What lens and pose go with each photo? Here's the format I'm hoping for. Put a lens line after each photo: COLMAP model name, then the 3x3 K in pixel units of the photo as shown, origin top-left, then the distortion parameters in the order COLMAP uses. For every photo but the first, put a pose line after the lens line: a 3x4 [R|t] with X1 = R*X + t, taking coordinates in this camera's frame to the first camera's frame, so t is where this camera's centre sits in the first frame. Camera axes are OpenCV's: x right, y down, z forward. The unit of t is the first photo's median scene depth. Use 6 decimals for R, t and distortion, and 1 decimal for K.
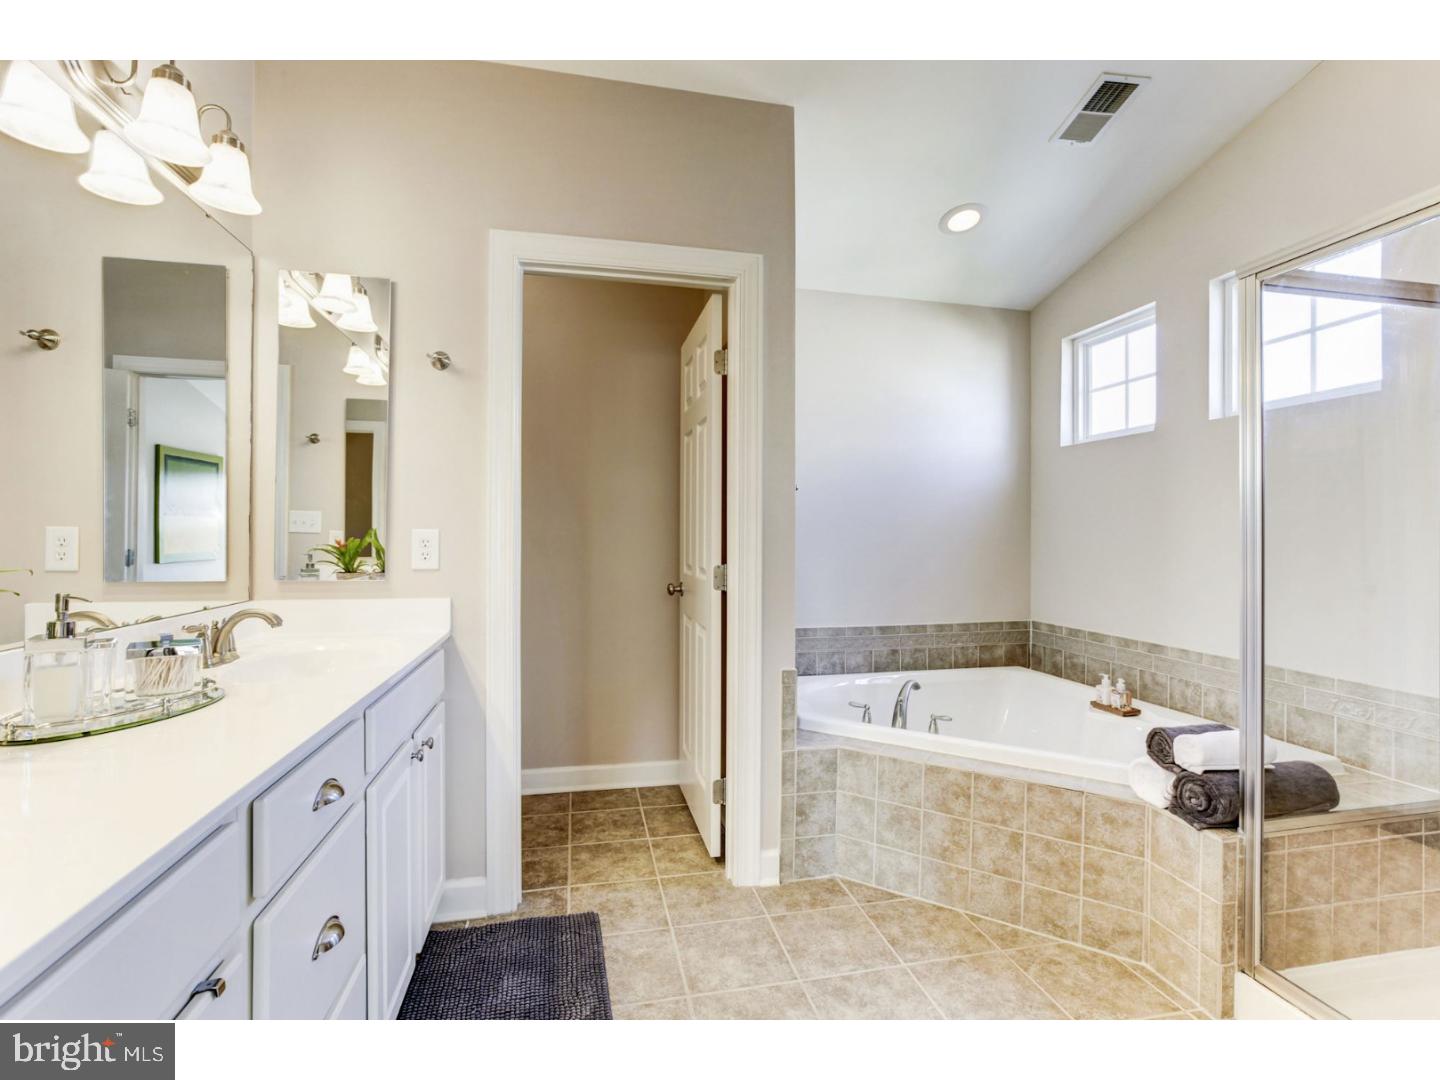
lens RADIAL K [[653.9, 0, 720.0], [0, 653.9, 540.0], [0, 0, 1]] dist [-0.013486, 0.000946]
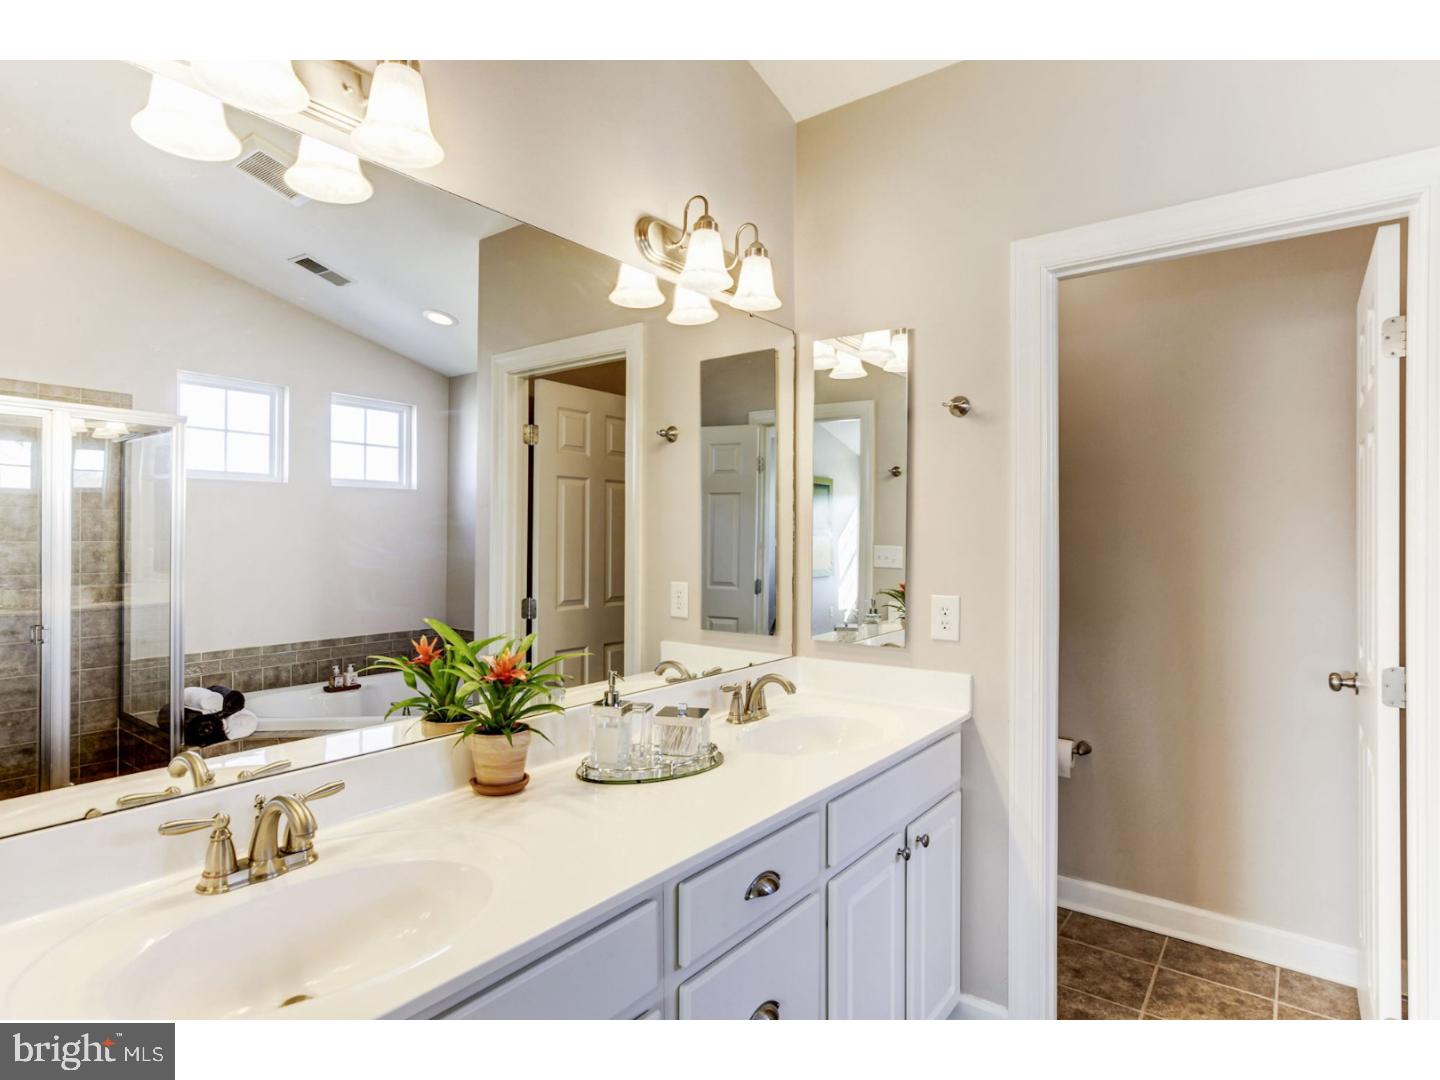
lens RADIAL K [[787.7, 0, 720.0], [0, 787.7, 540.0], [0, 0, 1]] dist [-0.017820, 0.011726]
pose [[0.647907, 0.006706, -0.761690, 0.178025], [-0.004704, 0.999977, 0.004803, -0.099219], [0.761705, 0.000471, 0.647924, 0.060441]]
